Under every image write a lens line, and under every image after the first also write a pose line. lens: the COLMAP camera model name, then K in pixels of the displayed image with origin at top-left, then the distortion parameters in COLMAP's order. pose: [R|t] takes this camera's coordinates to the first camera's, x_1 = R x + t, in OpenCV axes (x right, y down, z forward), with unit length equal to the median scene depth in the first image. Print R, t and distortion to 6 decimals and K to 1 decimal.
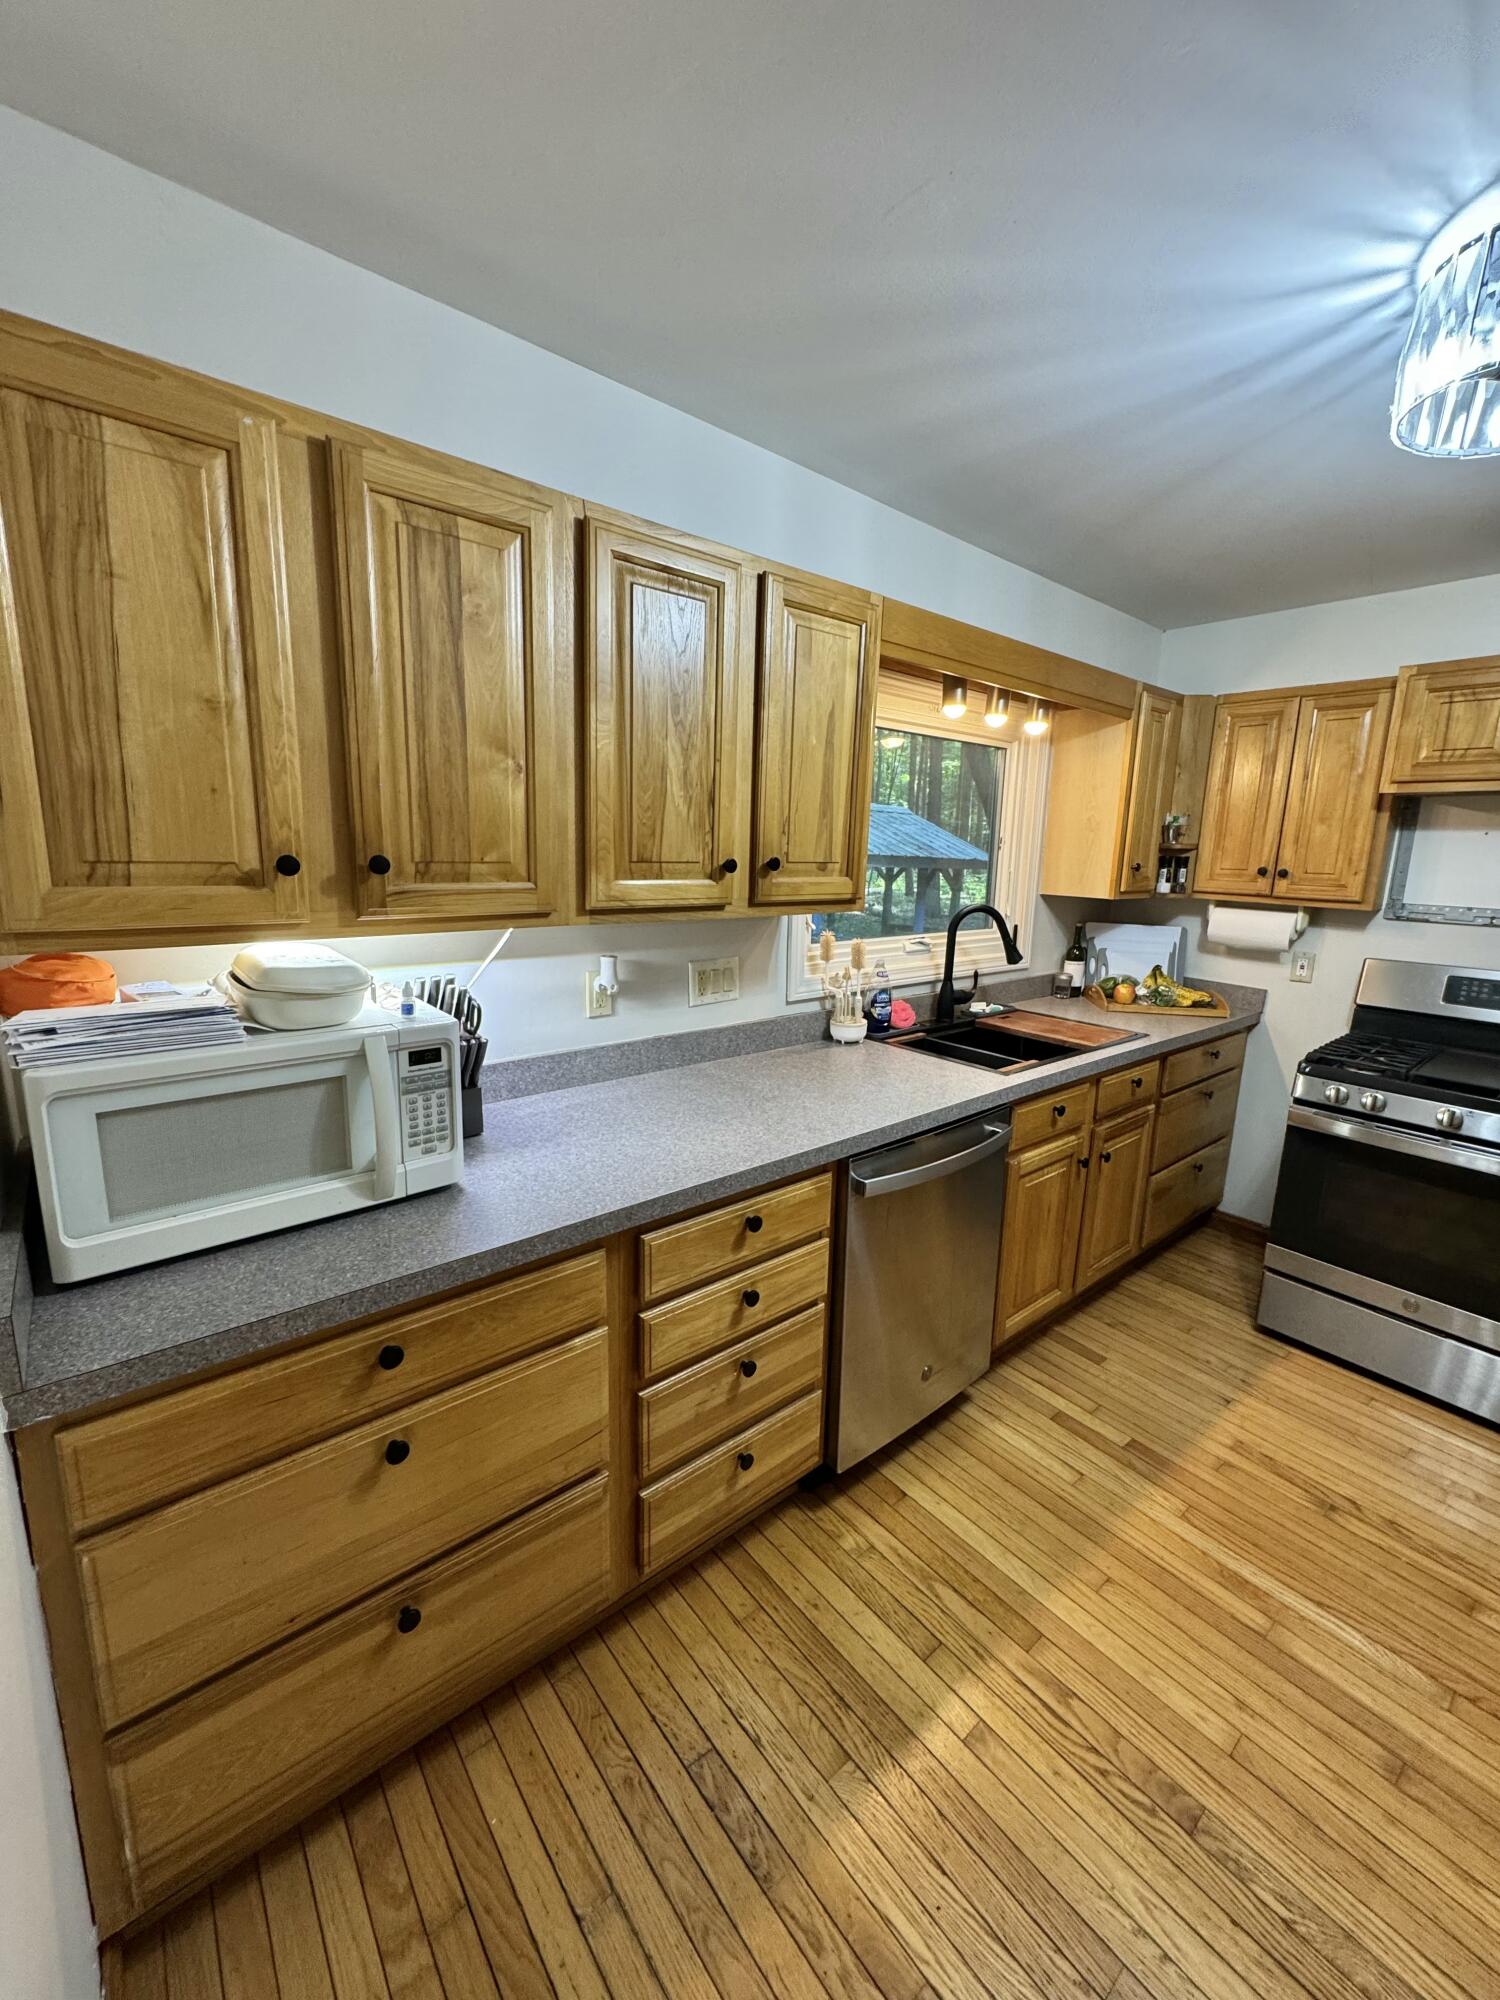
lens RADIAL K [[798.1, 0, 748.5], [0, 798.1, 996.2], [0, 0, 1]] dist [-0.004391, 0.000535]
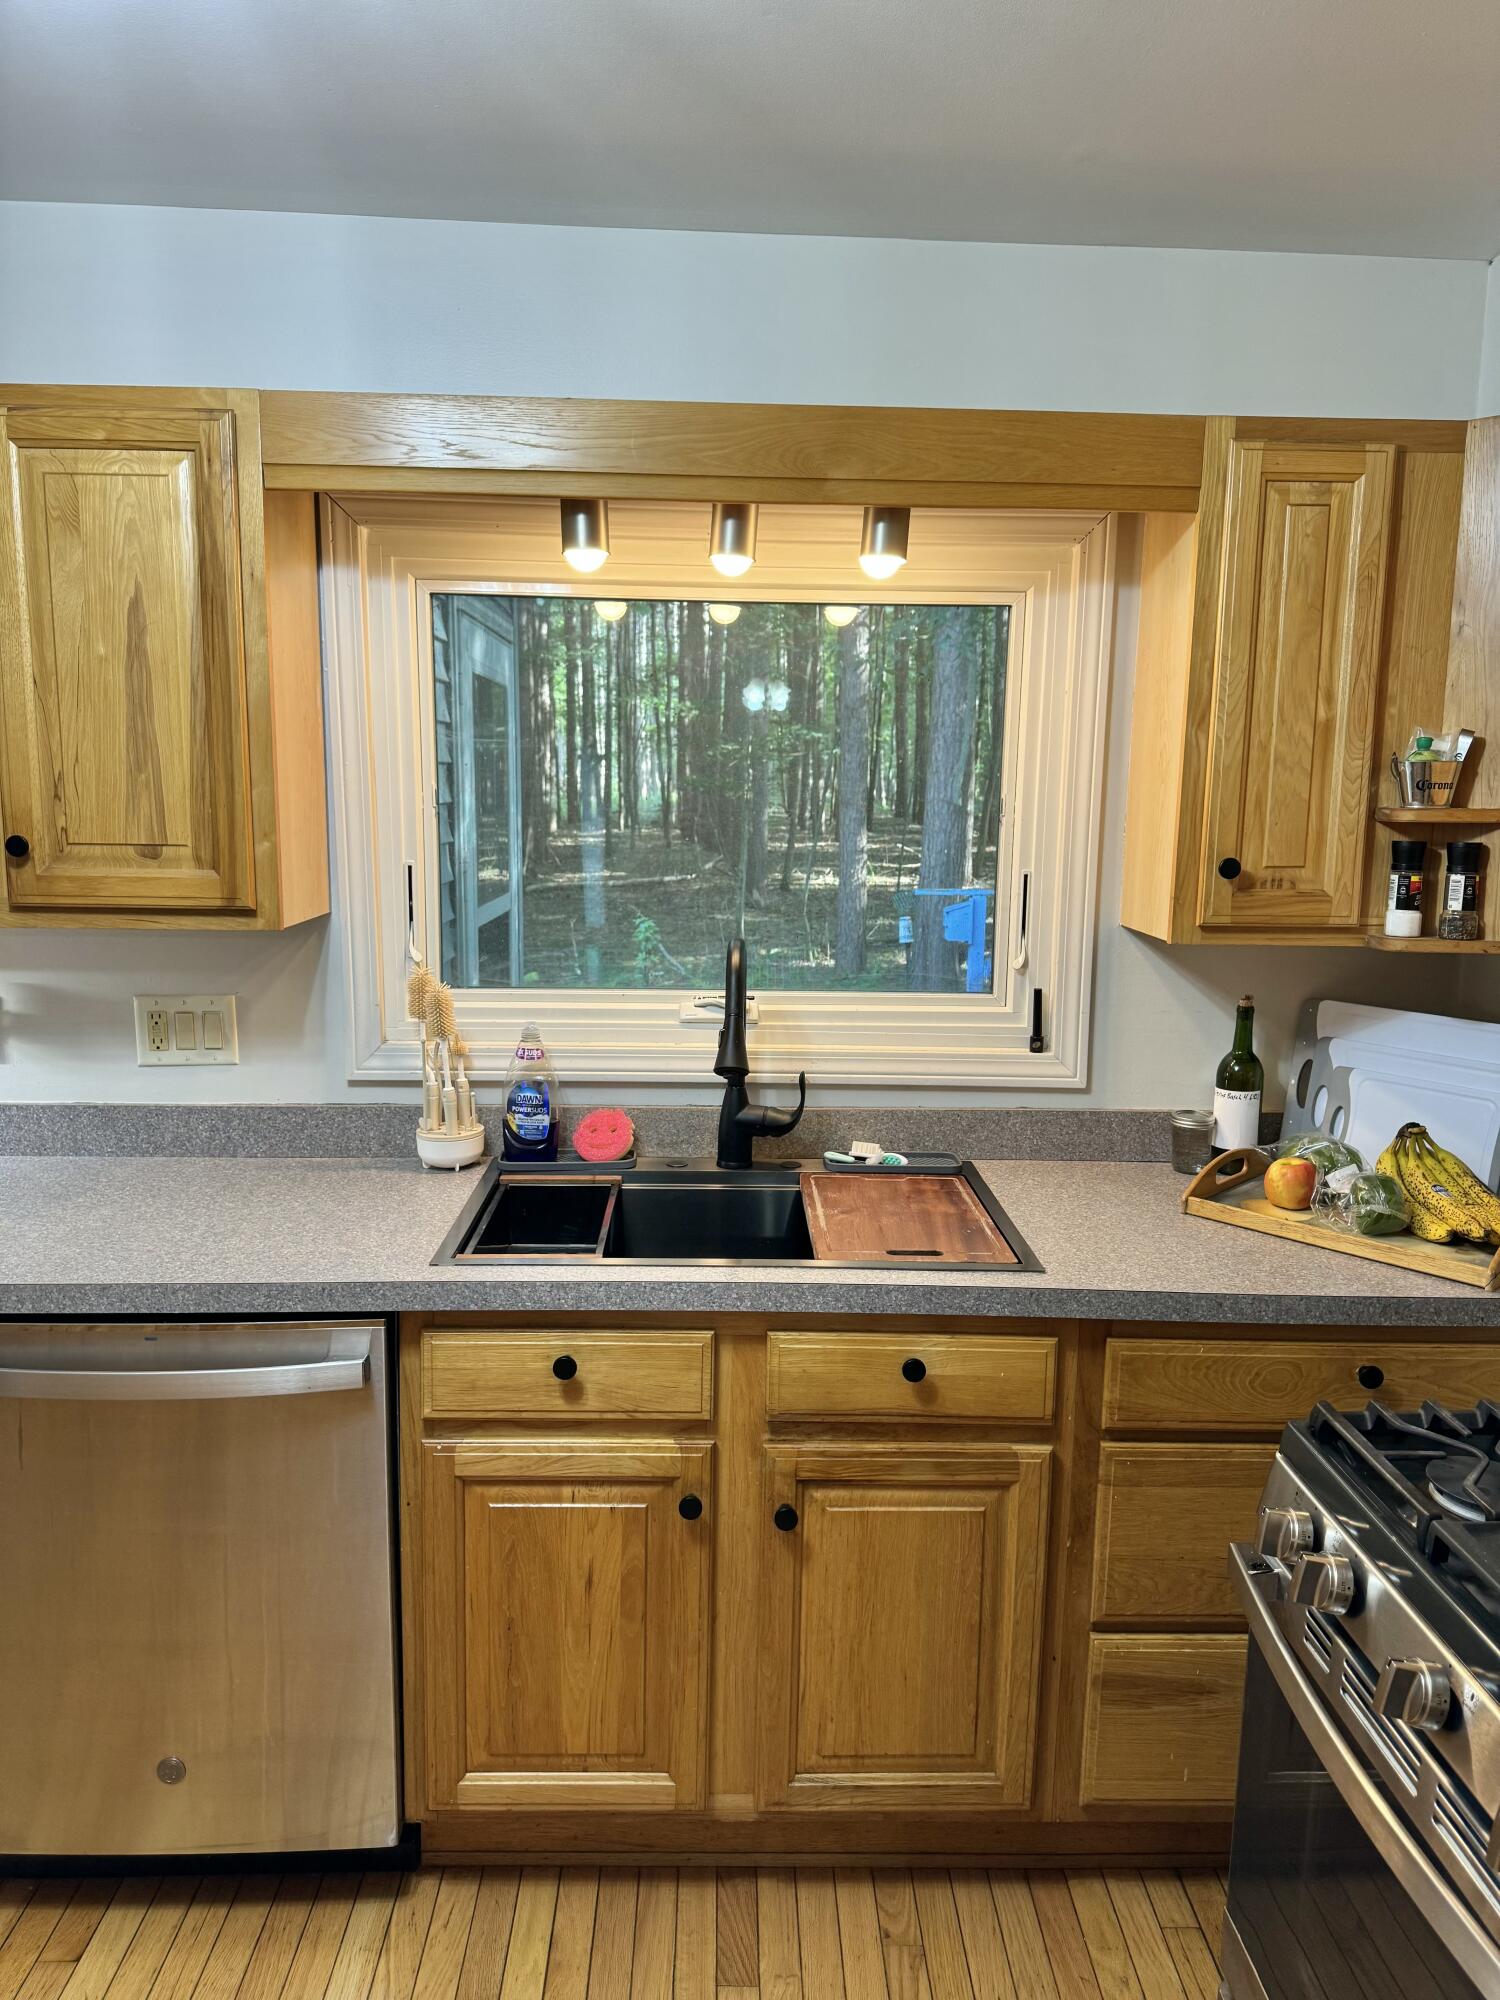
lens RADIAL K [[1406.1, 0, 753.9], [0, 1406.1, 1001.2], [0, 0, 1]] dist [0.003638, 0.001319]
pose [[0.790286, 0.079701, -0.607532, 1.069117], [-0.112333, 0.993545, -0.015782, -0.081228], [0.602353, 0.080718, 0.794138, 0.422091]]
